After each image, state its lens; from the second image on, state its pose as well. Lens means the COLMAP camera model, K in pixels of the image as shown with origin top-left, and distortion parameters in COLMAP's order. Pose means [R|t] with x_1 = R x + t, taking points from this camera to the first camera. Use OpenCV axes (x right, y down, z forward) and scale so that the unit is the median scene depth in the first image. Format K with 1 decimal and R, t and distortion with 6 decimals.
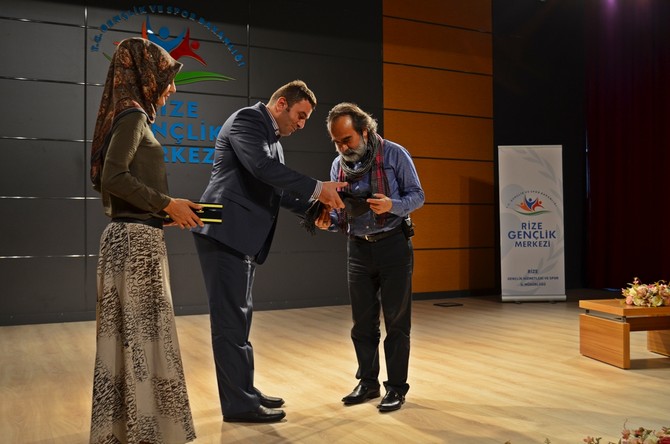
lens RADIAL K [[687.0, 0, 335.1], [0, 687.0, 222.6], [0, 0, 1]] dist [-0.078655, 0.000000]
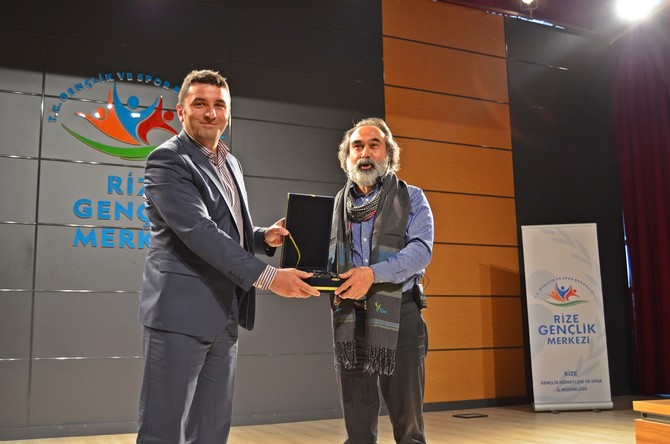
lens RADIAL K [[719.2, 0, 337.0], [0, 719.2, 221.6], [0, 0, 1]] dist [-0.070727, 0.000000]
pose [[0.999450, -0.018622, -0.027452, 0.031675], [0.014112, 0.987628, -0.156176, 0.019823], [0.030020, 0.155703, 0.987348, 0.103521]]
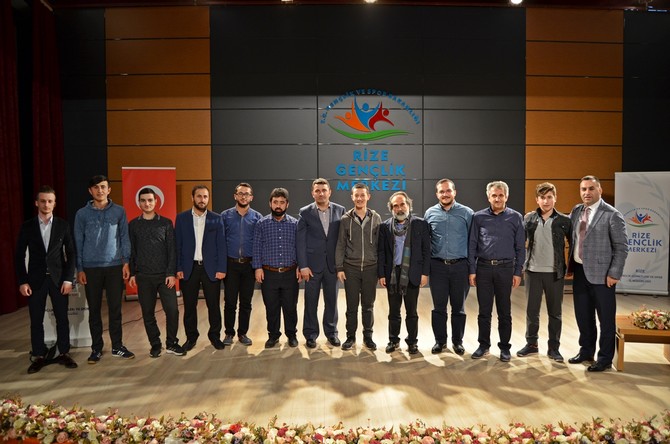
lens RADIAL K [[522.8, 0, 333.7], [0, 522.8, 220.2], [0, 0, 1]] dist [-0.073901, -0.006279]
pose [[0.899108, 0.025994, -0.436954, 0.186154], [0.005085, 0.997548, 0.069807, -0.093276], [0.437697, -0.064986, 0.896771, -0.103213]]
